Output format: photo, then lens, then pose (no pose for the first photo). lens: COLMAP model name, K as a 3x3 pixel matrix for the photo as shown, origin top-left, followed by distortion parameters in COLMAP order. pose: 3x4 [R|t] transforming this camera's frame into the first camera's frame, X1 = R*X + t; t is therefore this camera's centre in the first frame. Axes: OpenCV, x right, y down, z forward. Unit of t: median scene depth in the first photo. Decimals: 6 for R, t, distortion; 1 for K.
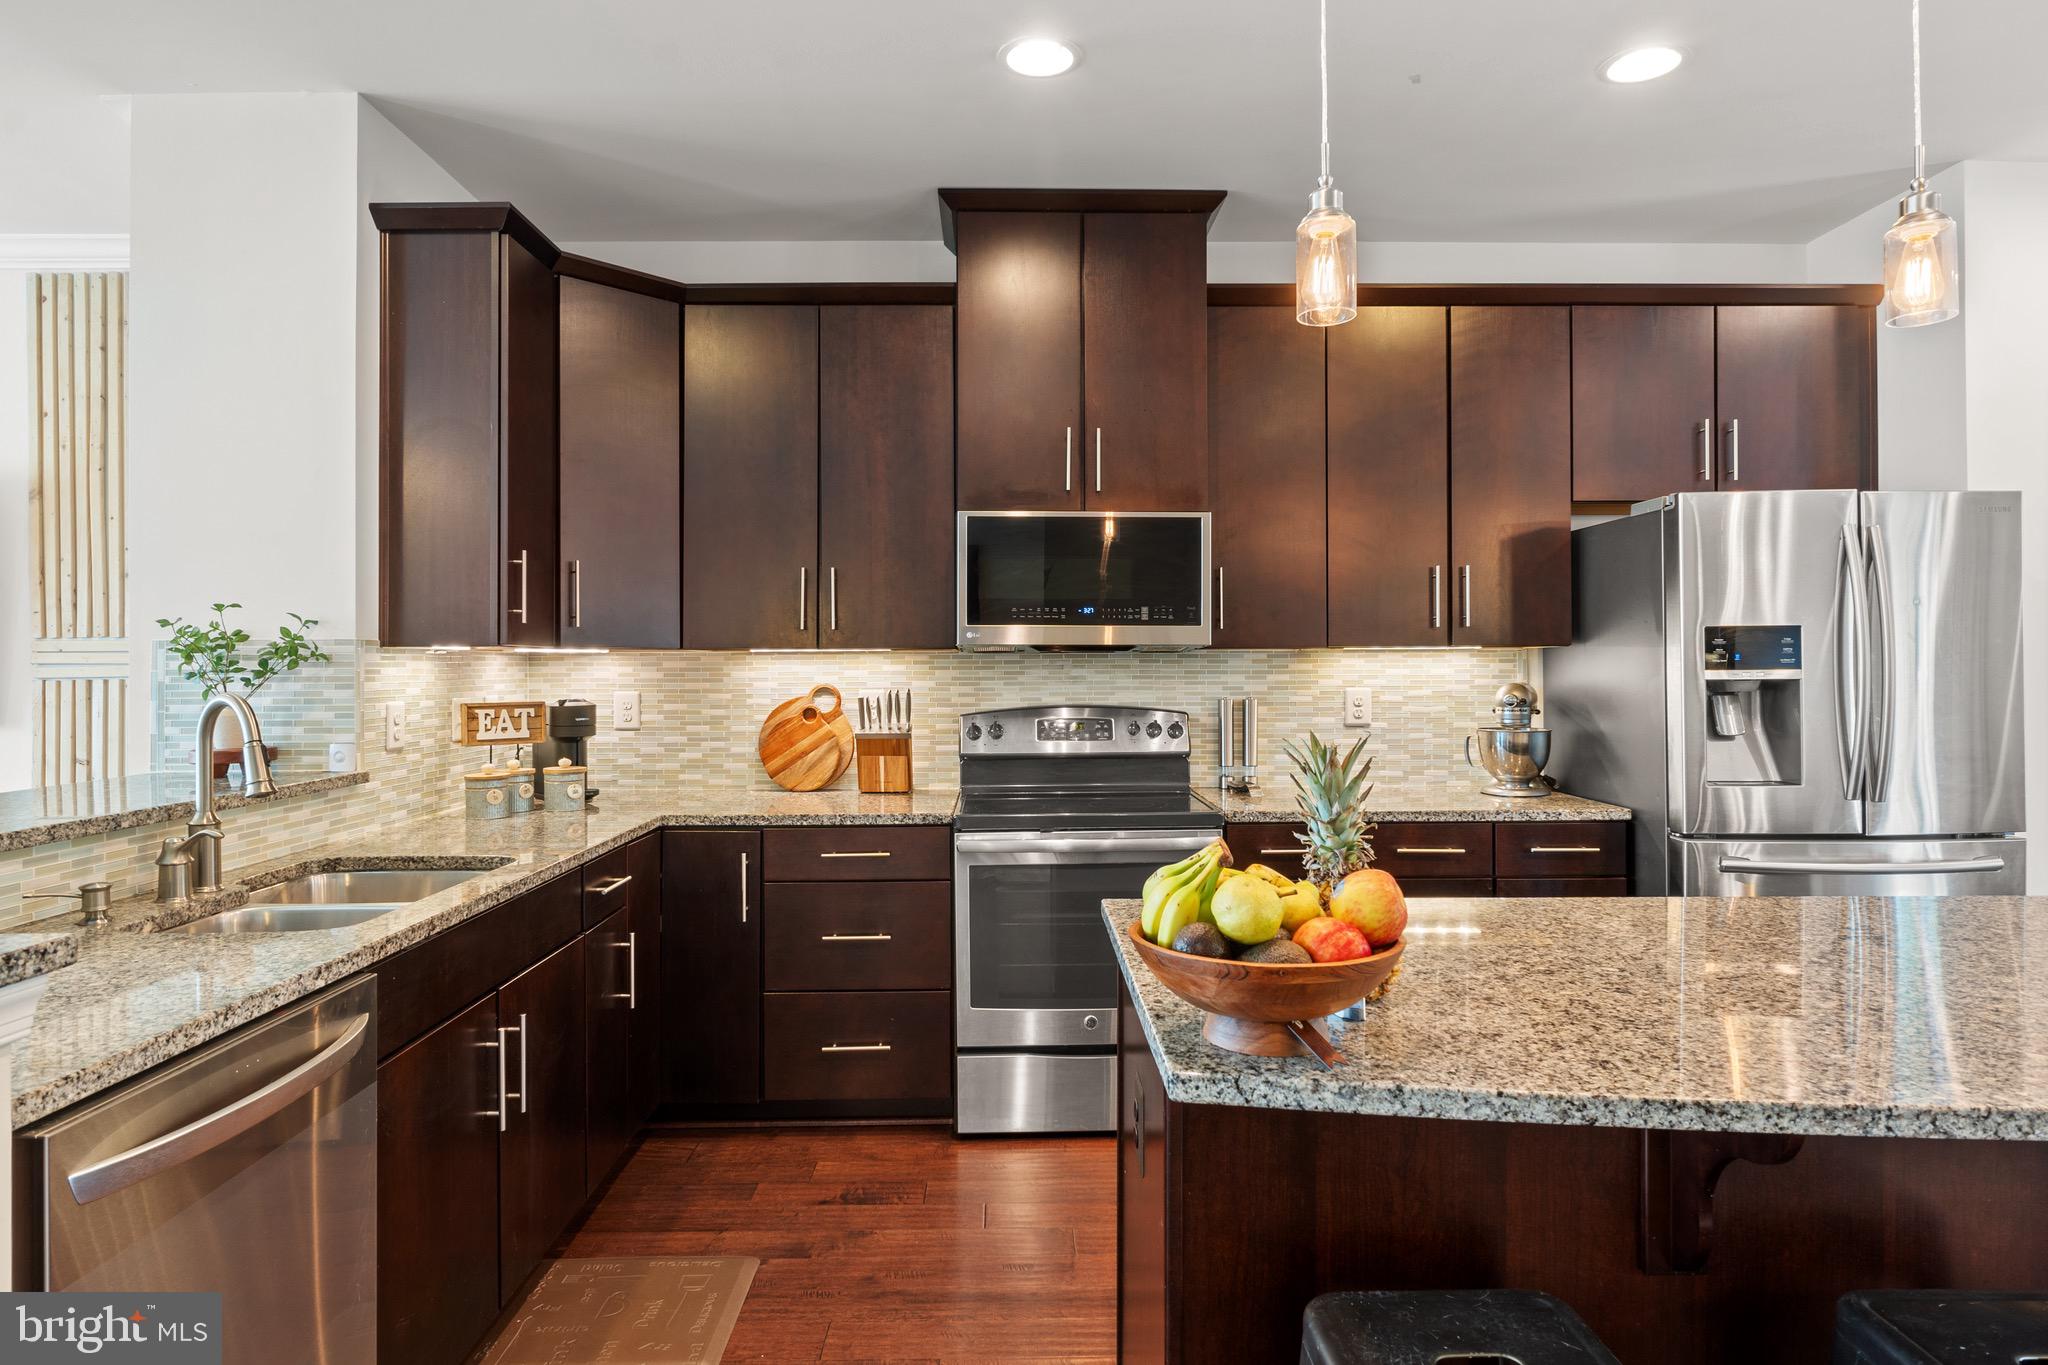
lens RADIAL K [[1183.2, 0, 1024.0], [0, 1183.2, 682.5], [0, 0, 1]] dist [-0.003641, -0.001361]
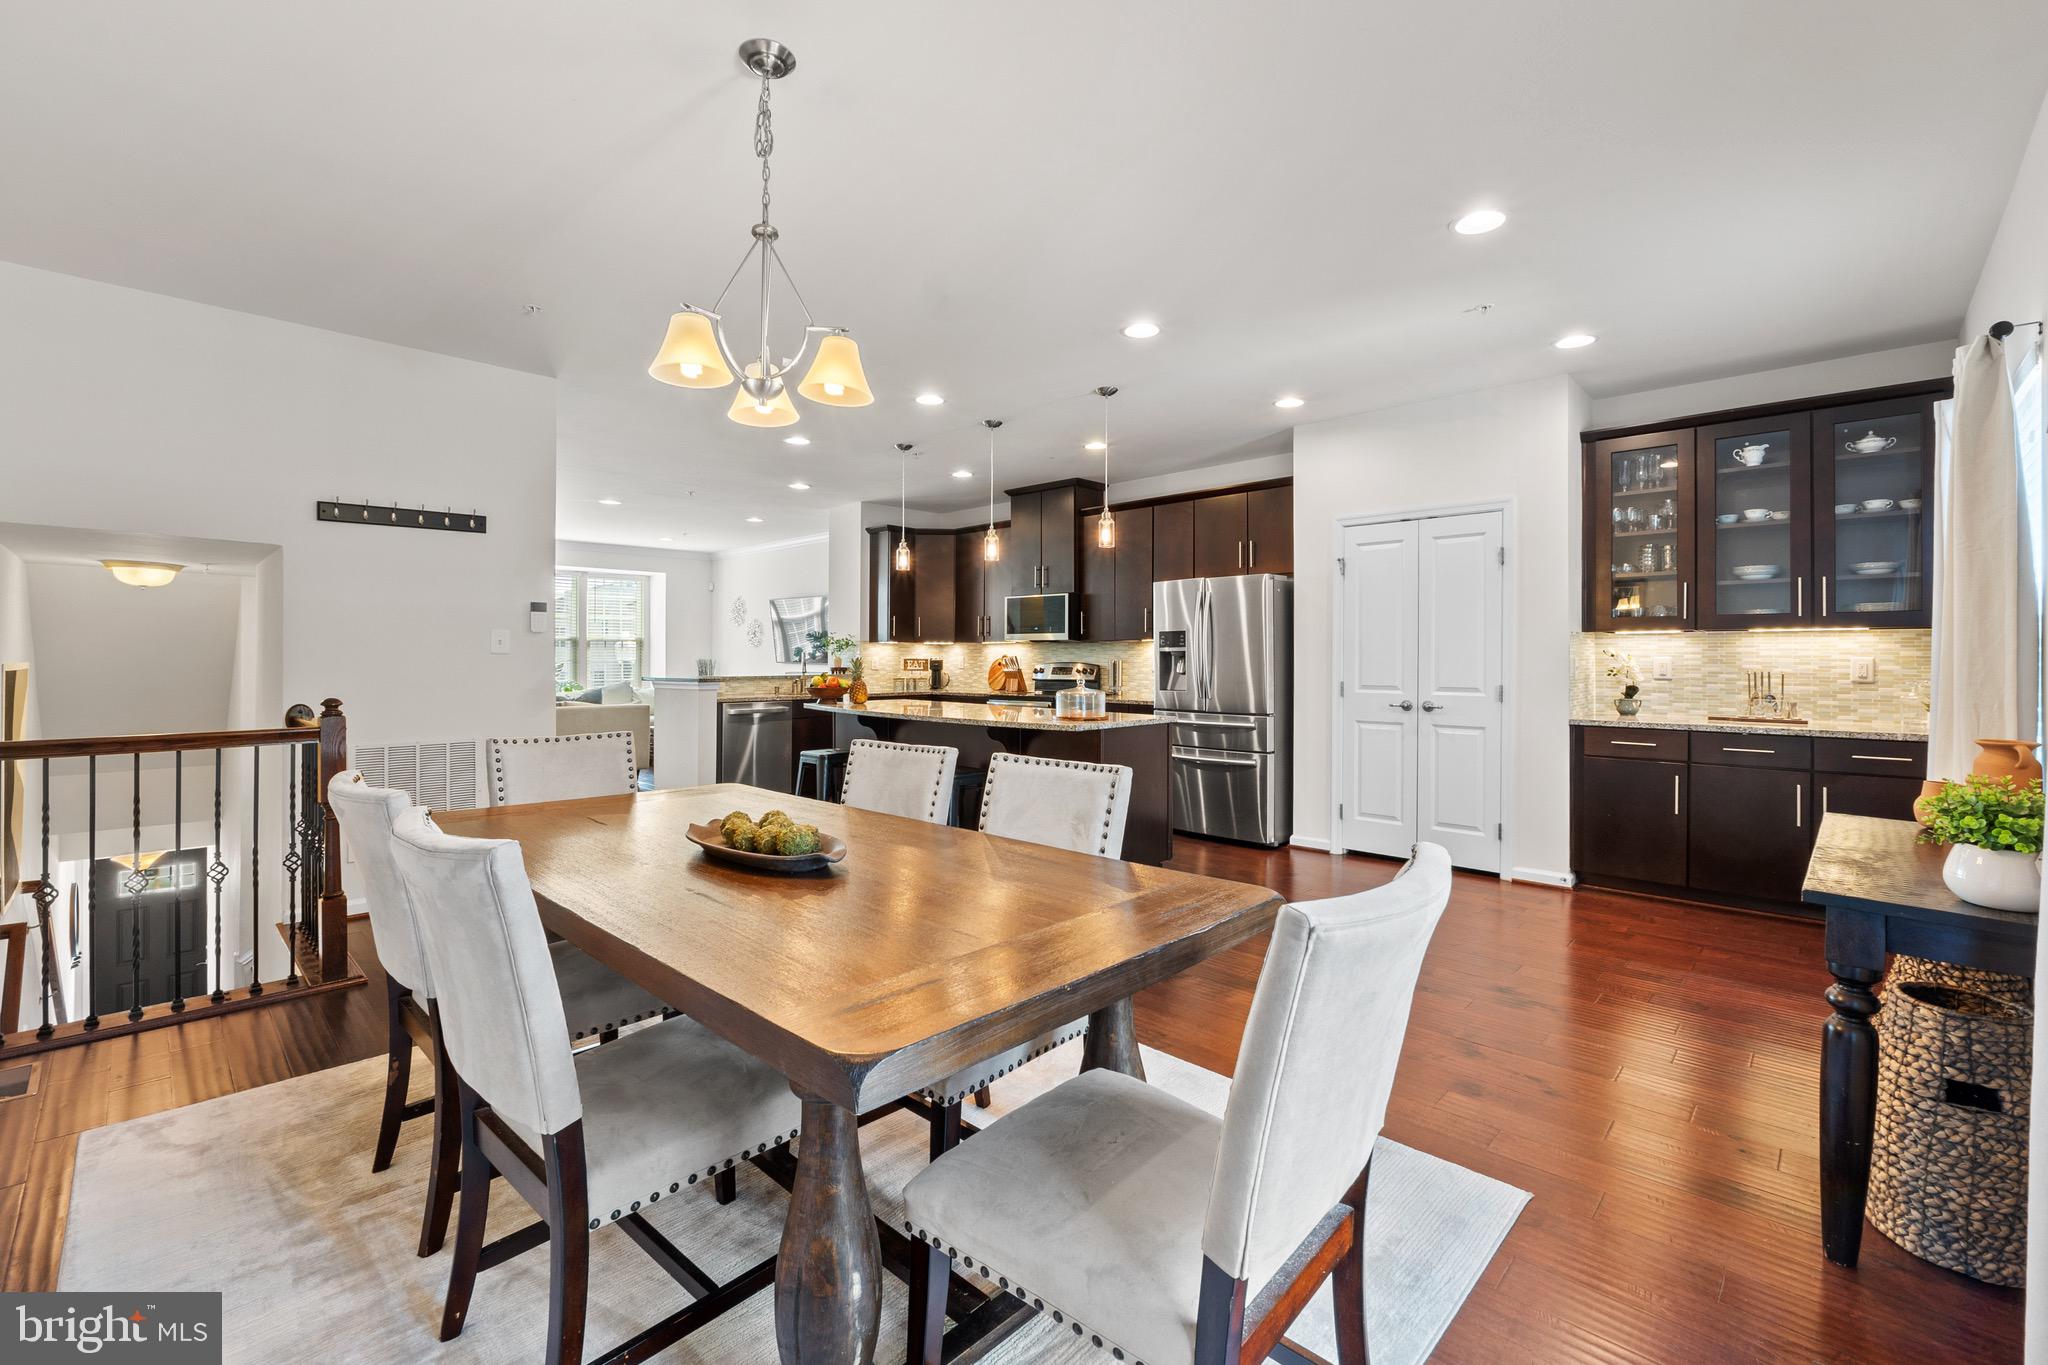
lens RADIAL K [[862.6, 0, 1024.0], [0, 862.6, 682.5], [0, 0, 1]] dist [-0.000059, -0.000003]
pose [[0.697067, 0.026382, -0.716520, 1.633394], [-0.021227, 0.999644, 0.016156, 0.041050], [0.716692, 0.003948, 0.697379, -0.535740]]
